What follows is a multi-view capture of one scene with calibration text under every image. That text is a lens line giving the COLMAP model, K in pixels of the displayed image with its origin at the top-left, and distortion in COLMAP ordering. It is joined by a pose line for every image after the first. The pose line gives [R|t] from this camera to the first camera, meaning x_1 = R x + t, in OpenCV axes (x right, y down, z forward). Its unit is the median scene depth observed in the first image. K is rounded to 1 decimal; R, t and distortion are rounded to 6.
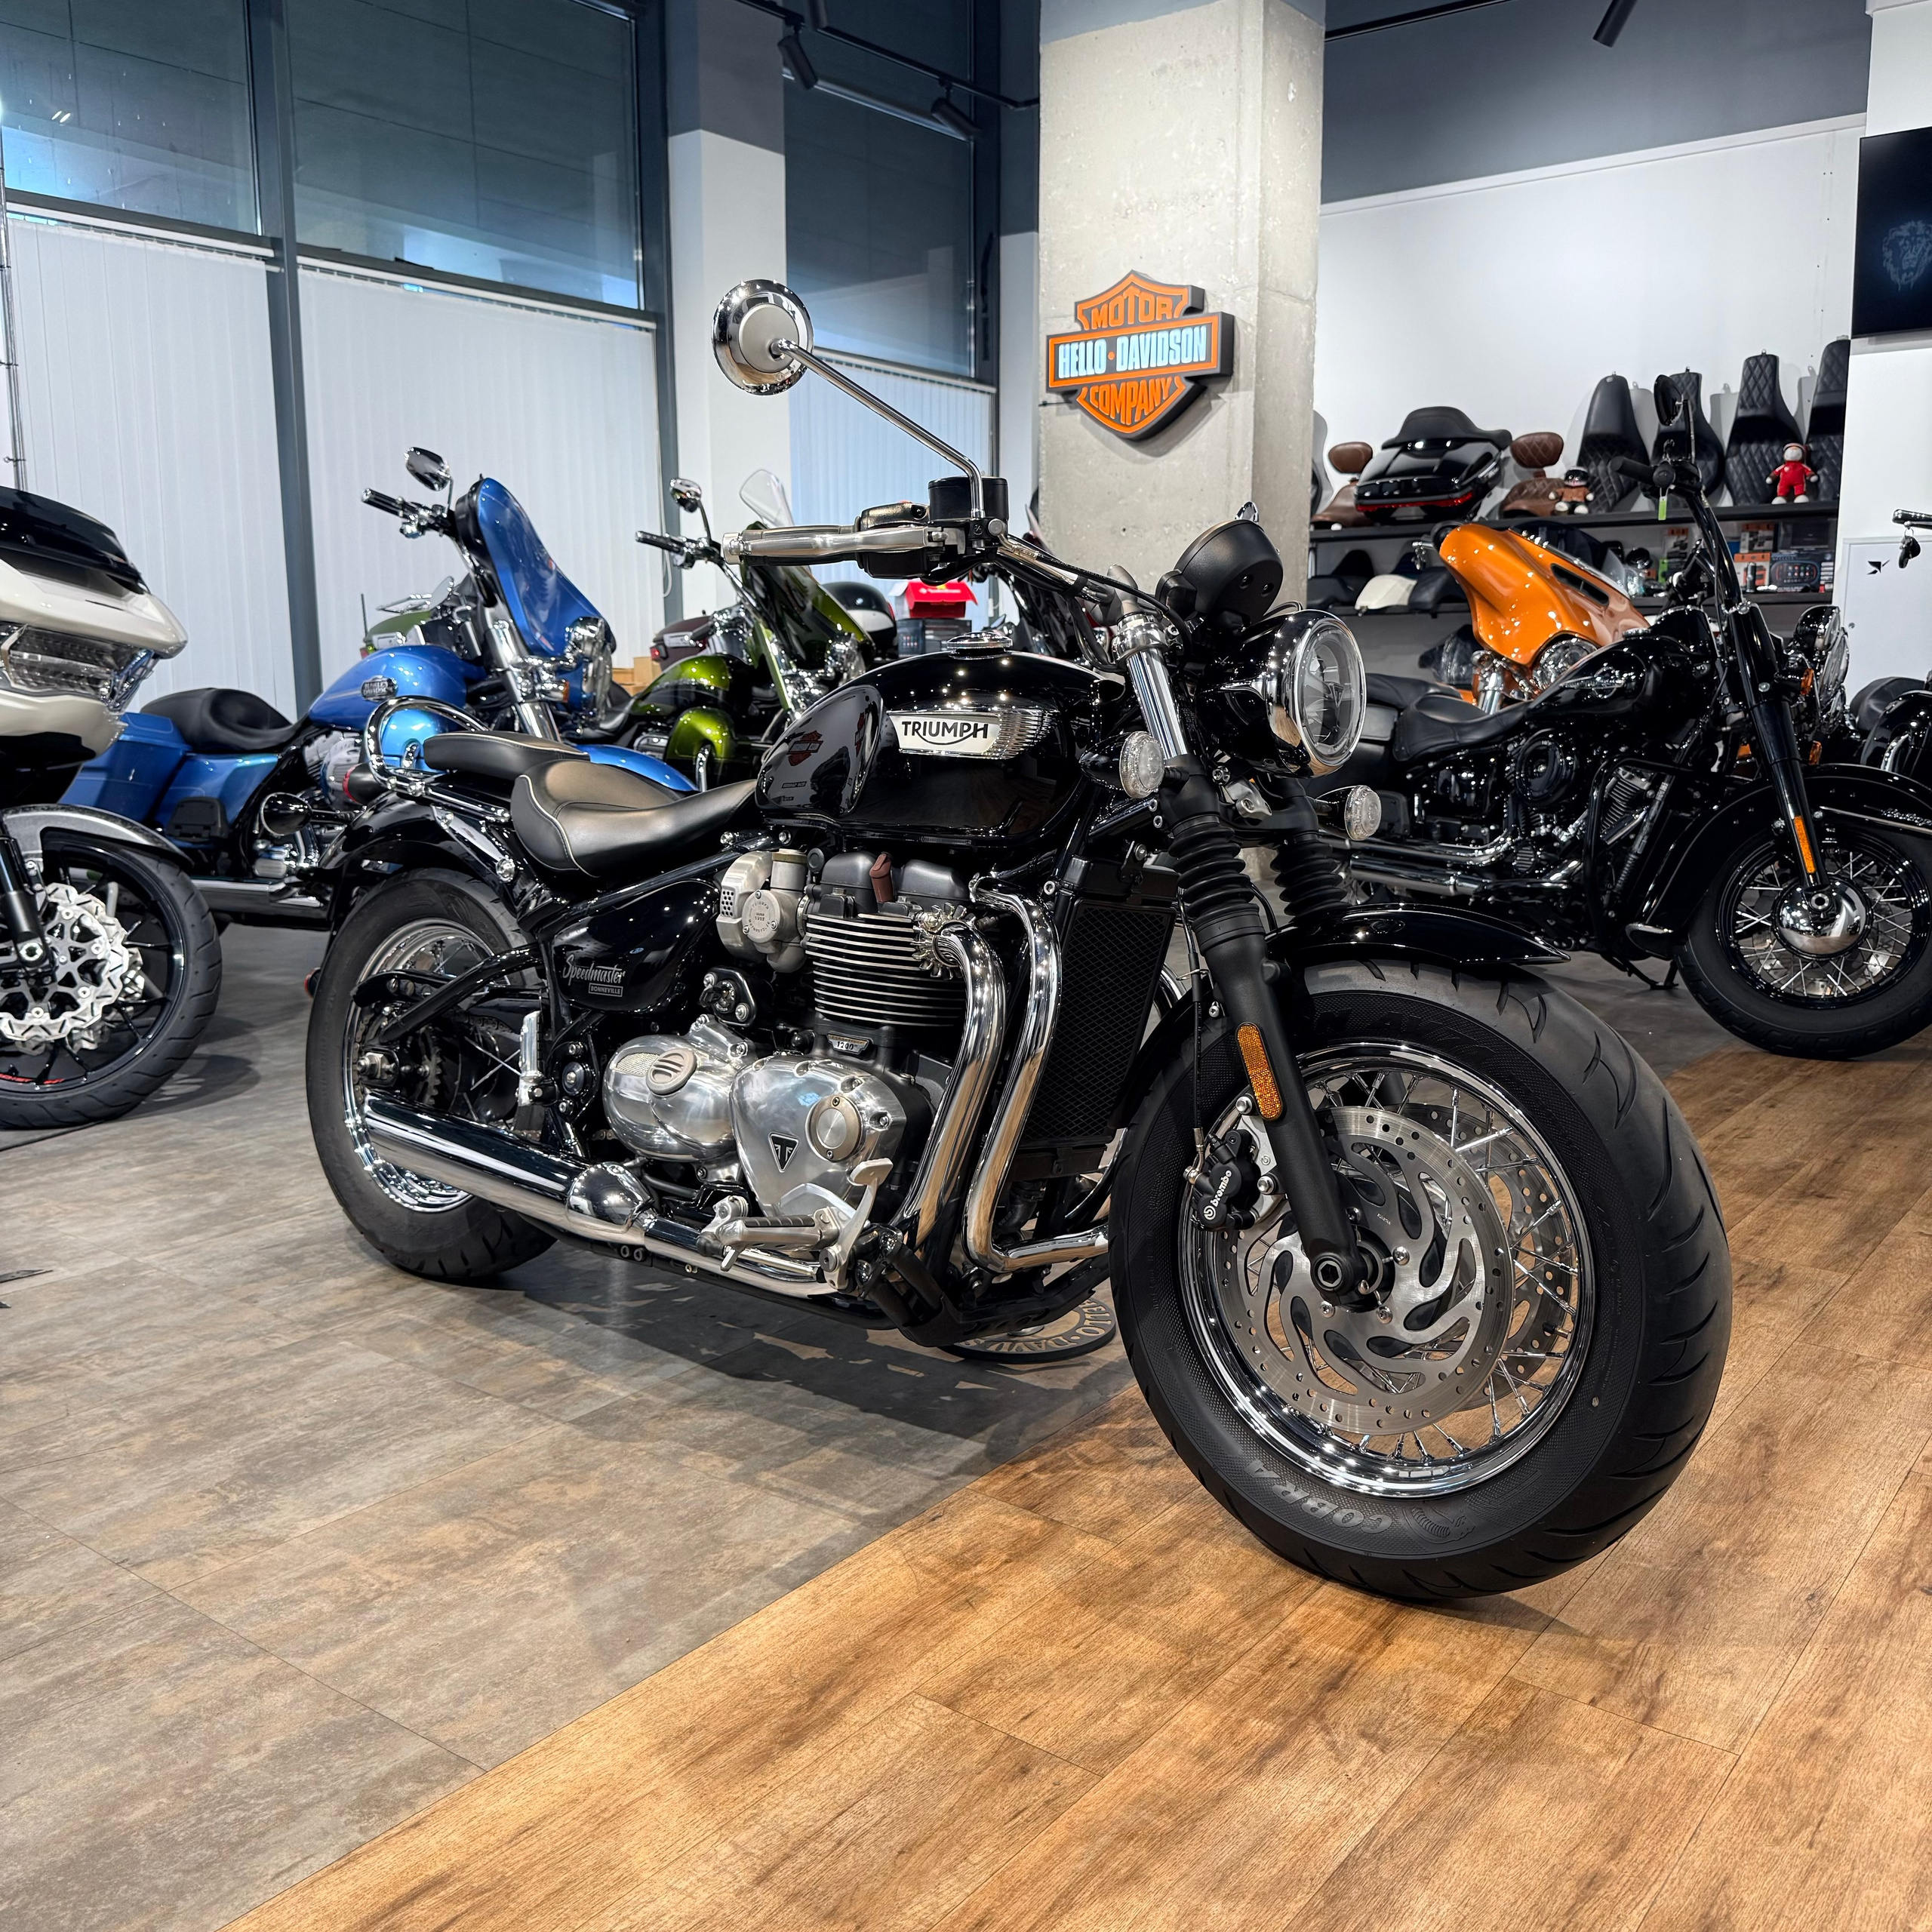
lens RADIAL K [[1799.3, 0, 960.1], [0, 1799.3, 966.5], [0, 0, 1]] dist [0.158151, -0.332128]
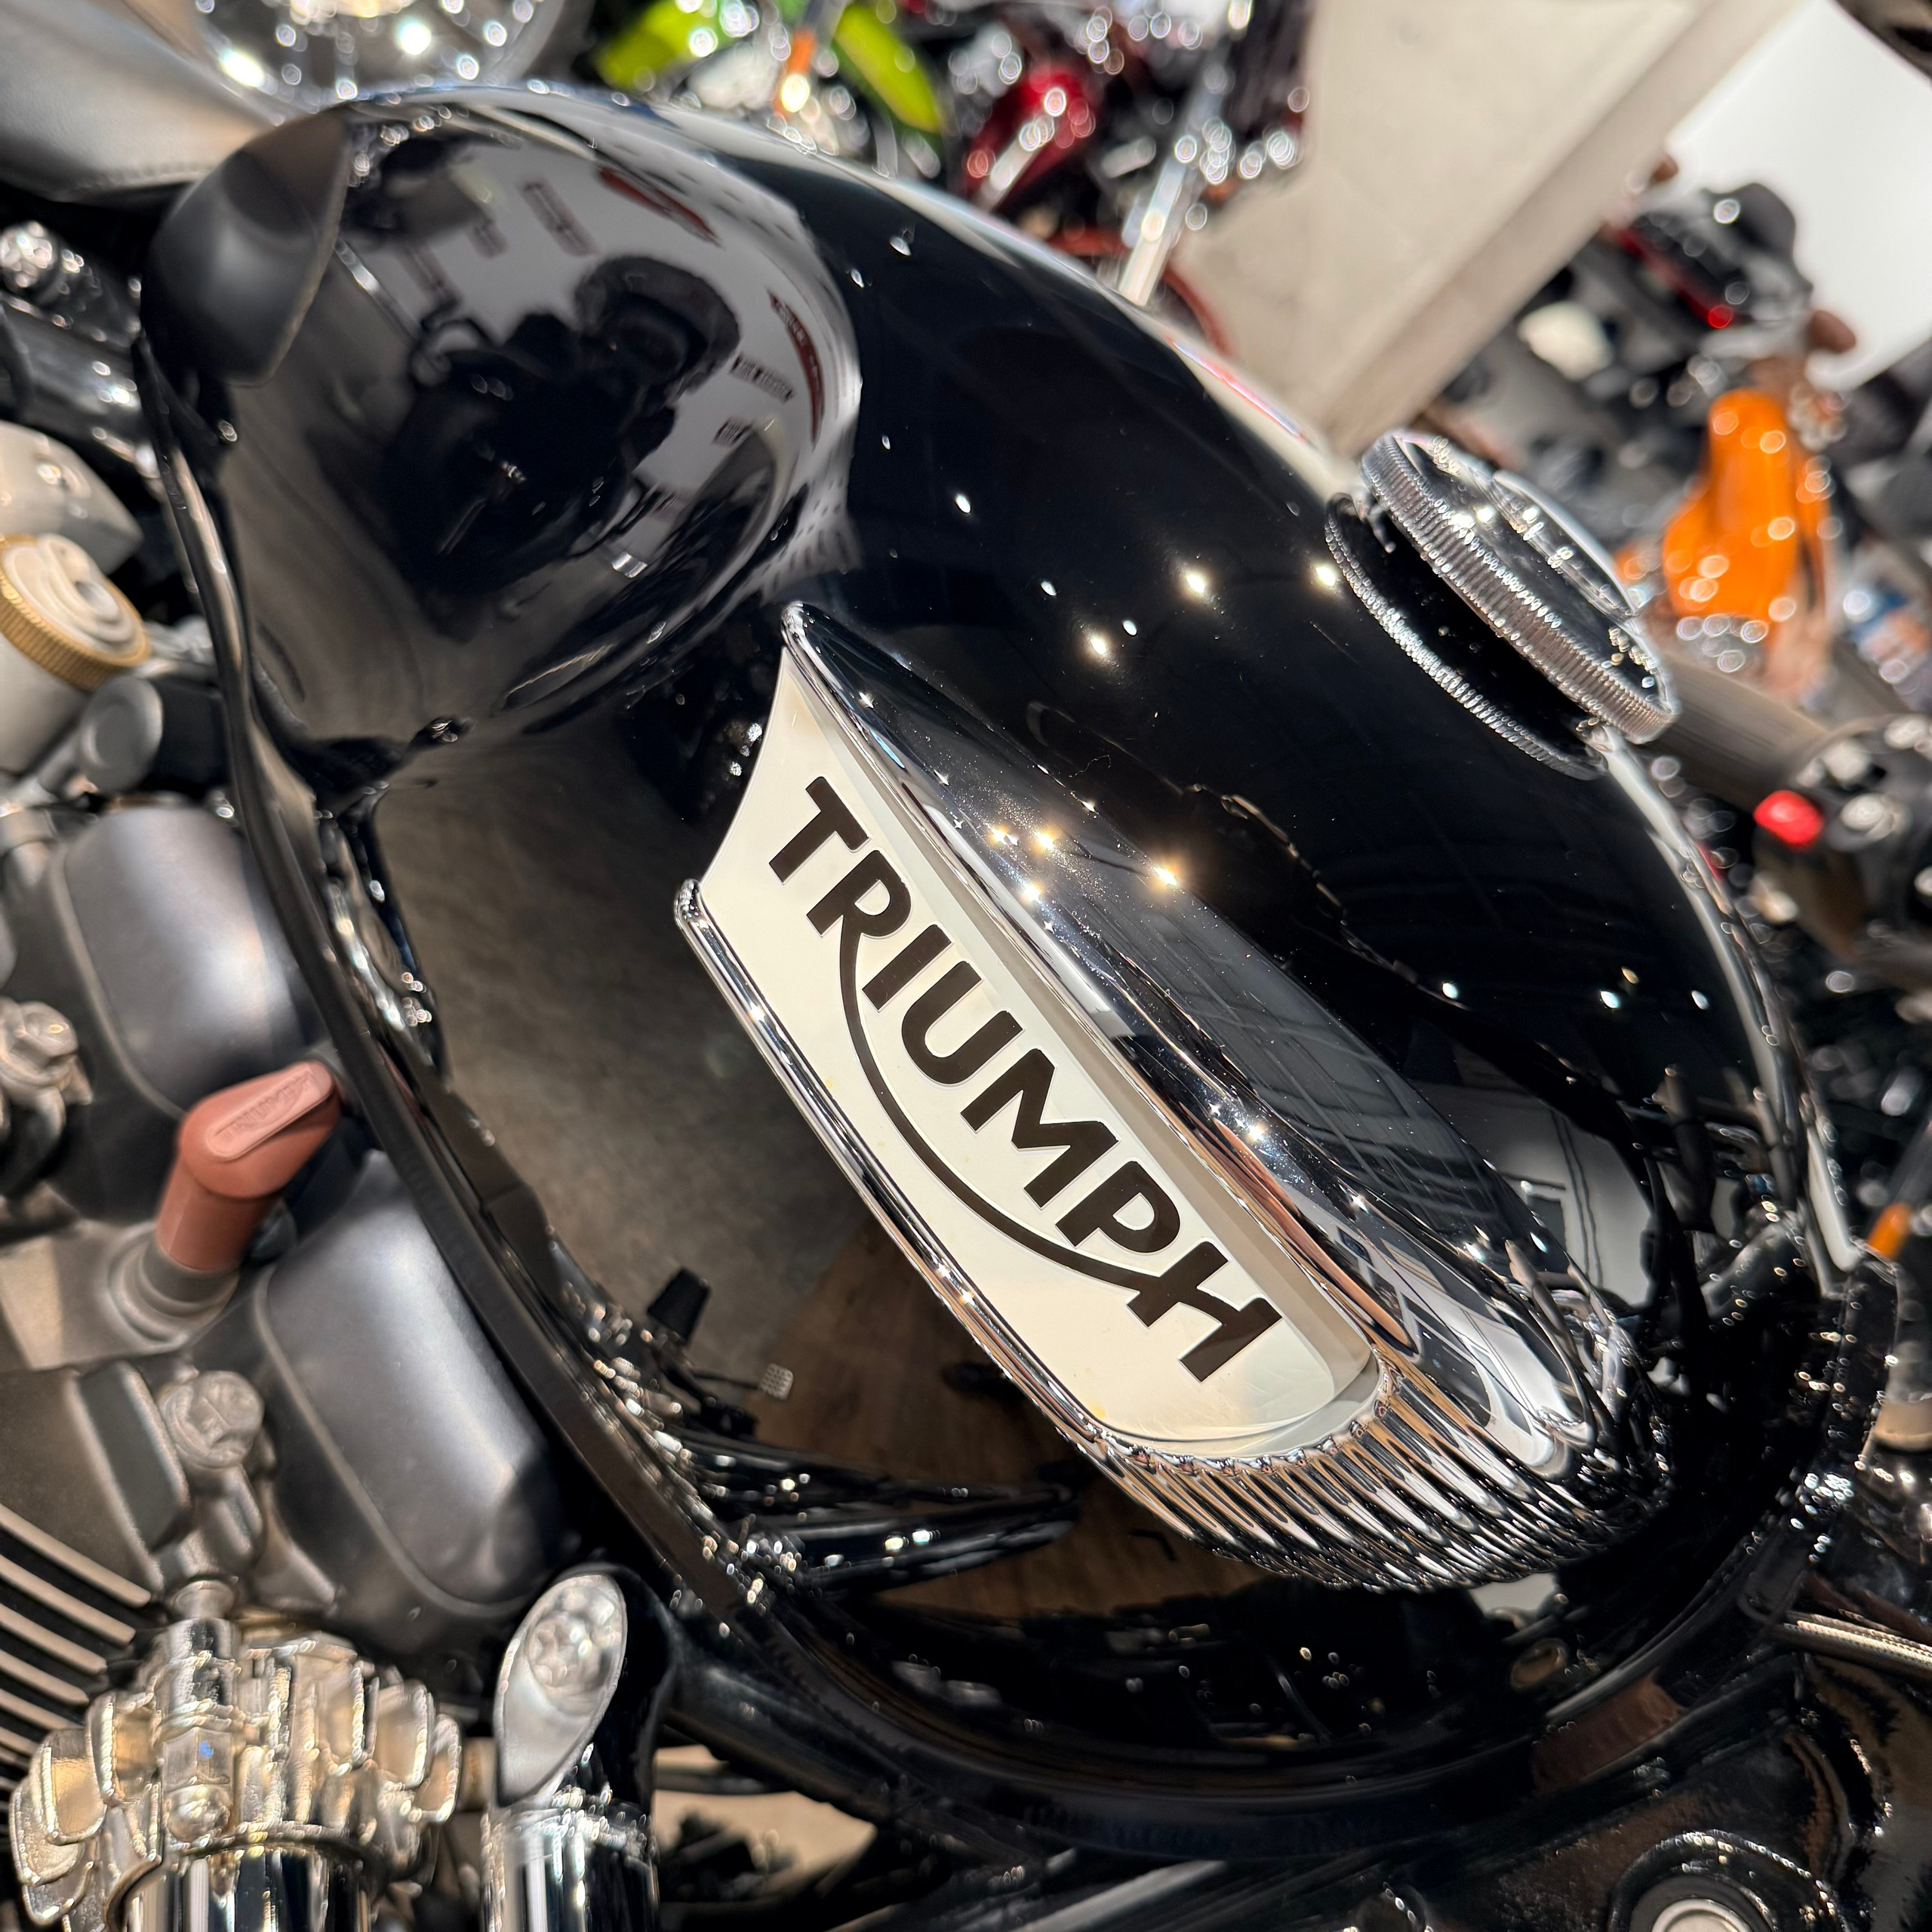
lens RADIAL K [[1873.6, 0, 963.2], [0, 1873.6, 864.5], [0, 0, 1]] dist [-0.002985, -0.003168]
pose [[0.758324, 0.608978, 0.232572, -0.038932], [-0.650138, 0.732573, 0.201635, -0.121477], [-0.047584, -0.304109, 0.951448, 0.622468]]
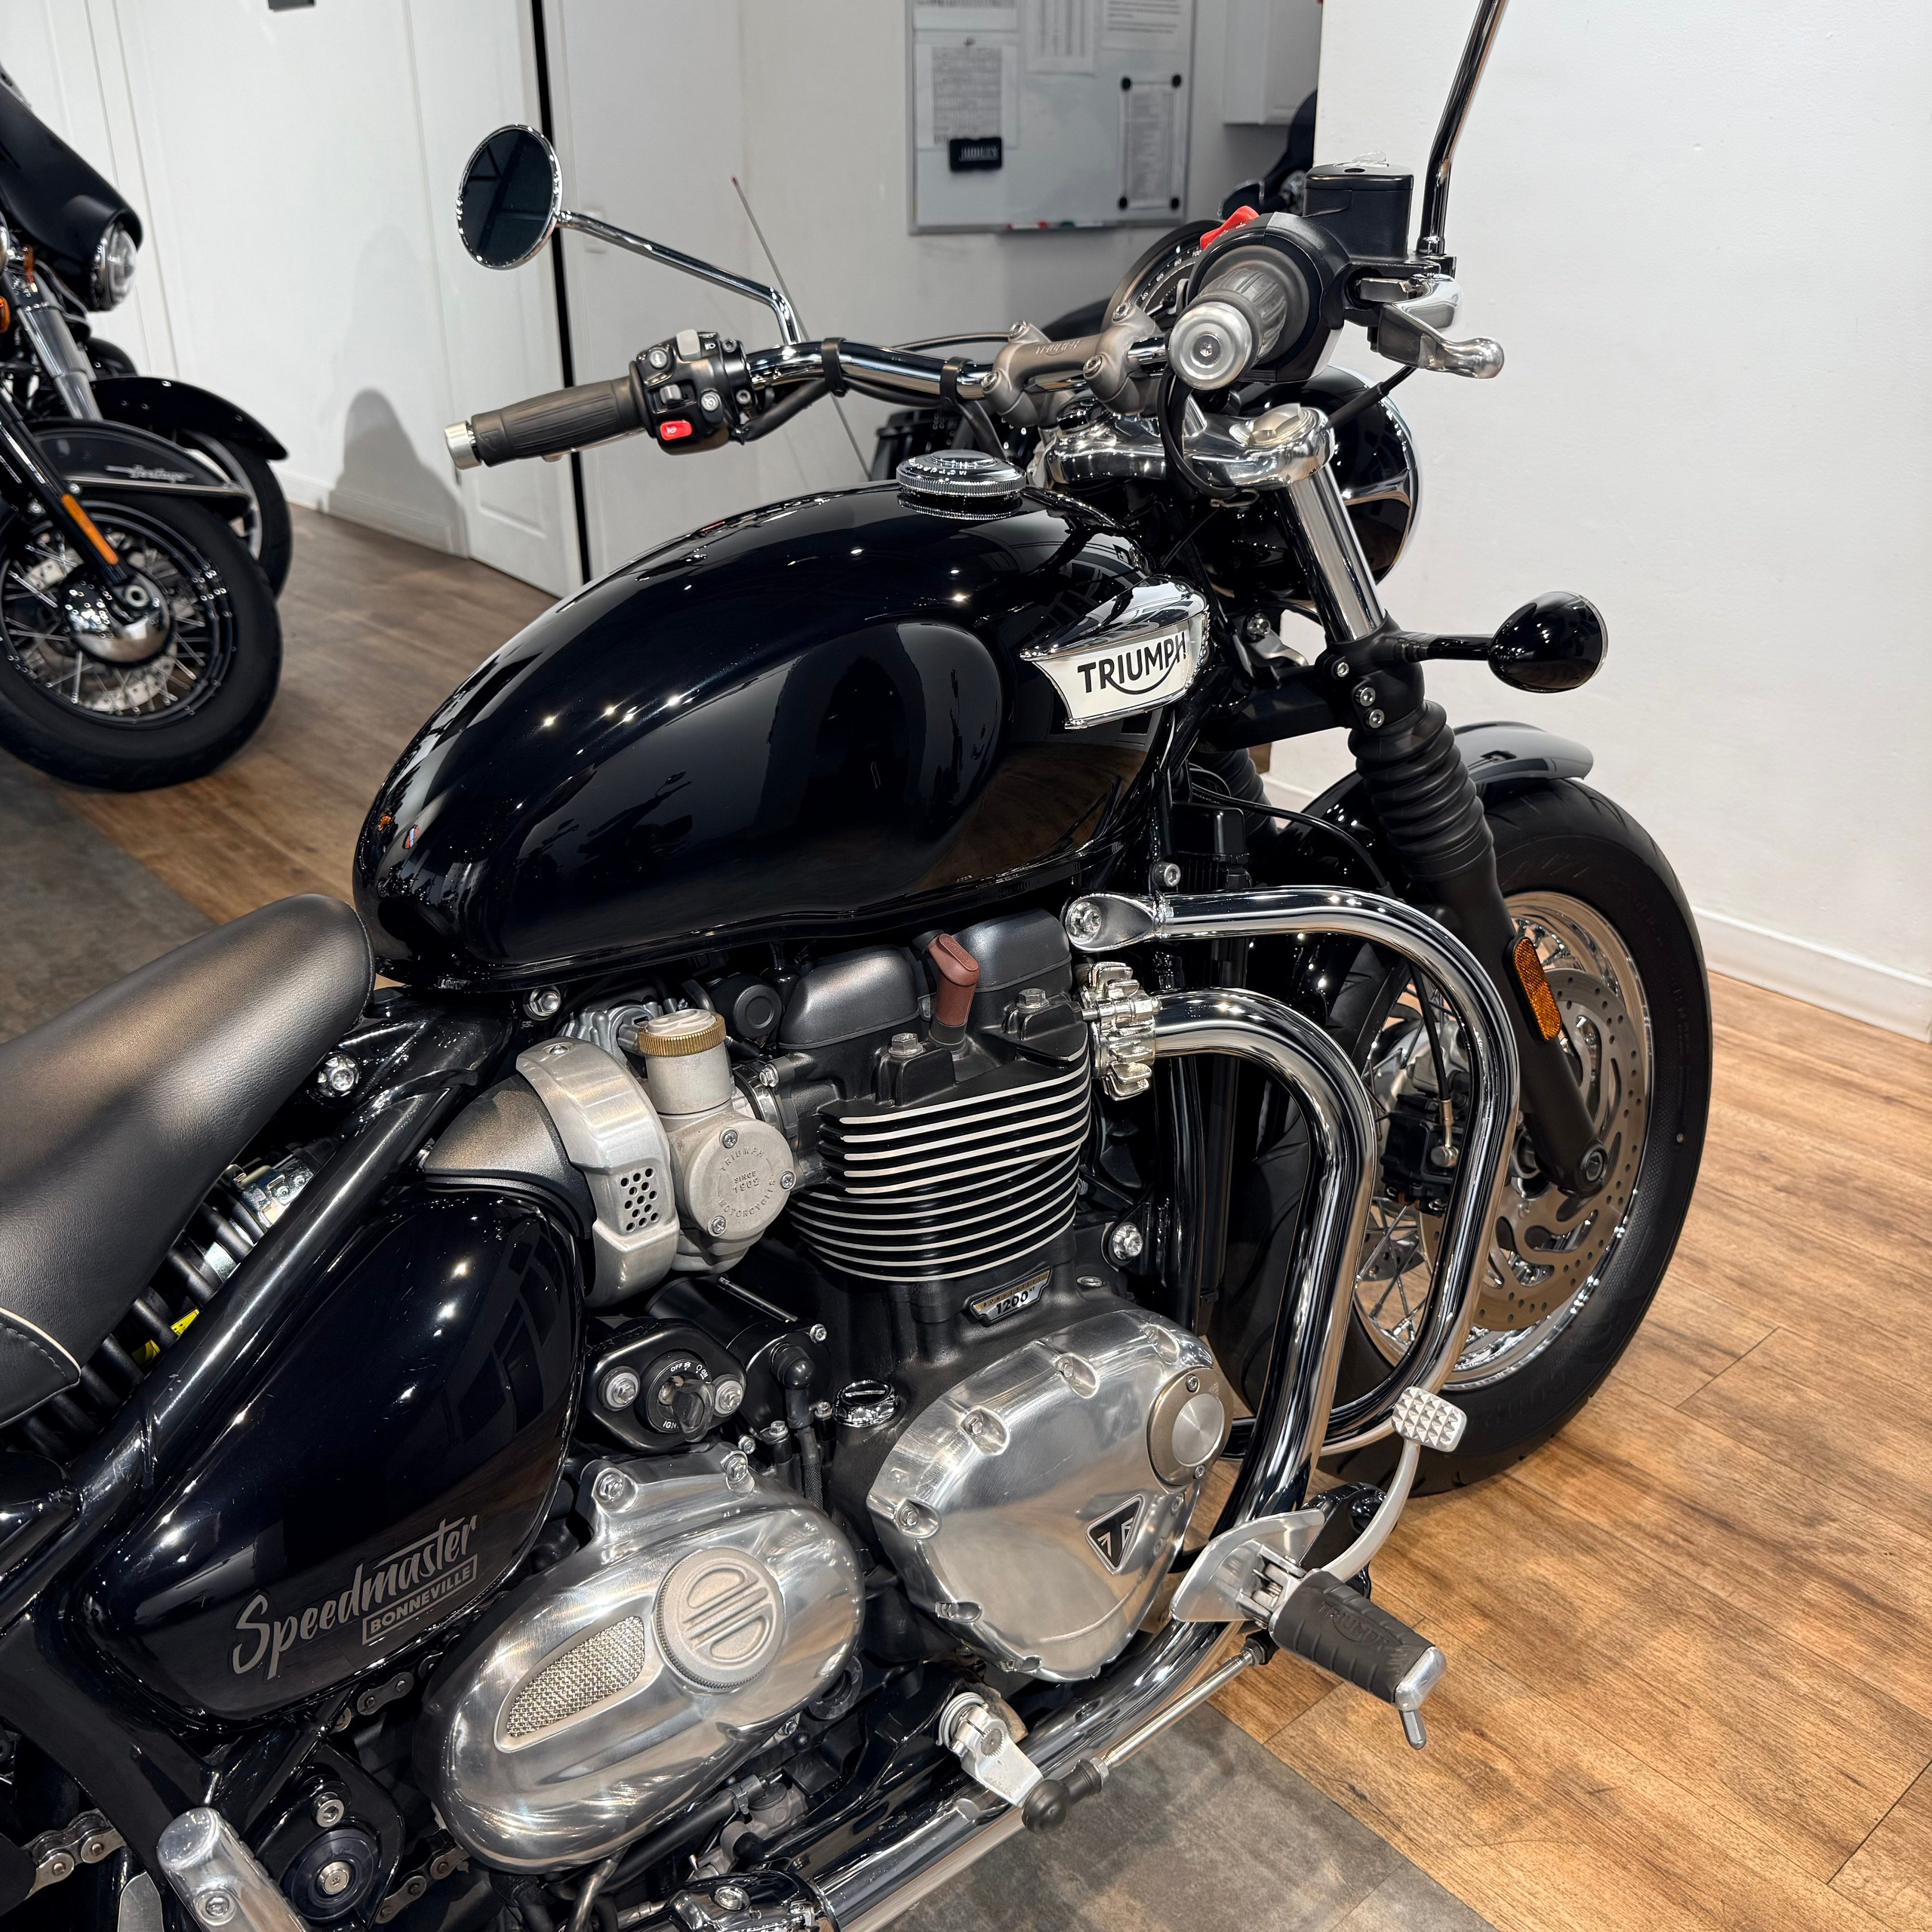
lens RADIAL K [[1808.0, 0, 966.0], [0, 1808.0, 970.5], [0, 0, 1]] dist [0.146296, -0.293026]
pose [[0.194663, -0.397986, 0.896501, -0.375310], [0.166624, 0.914118, 0.369627, -0.180372], [-0.966614, 0.077426, 0.244259, 0.663534]]
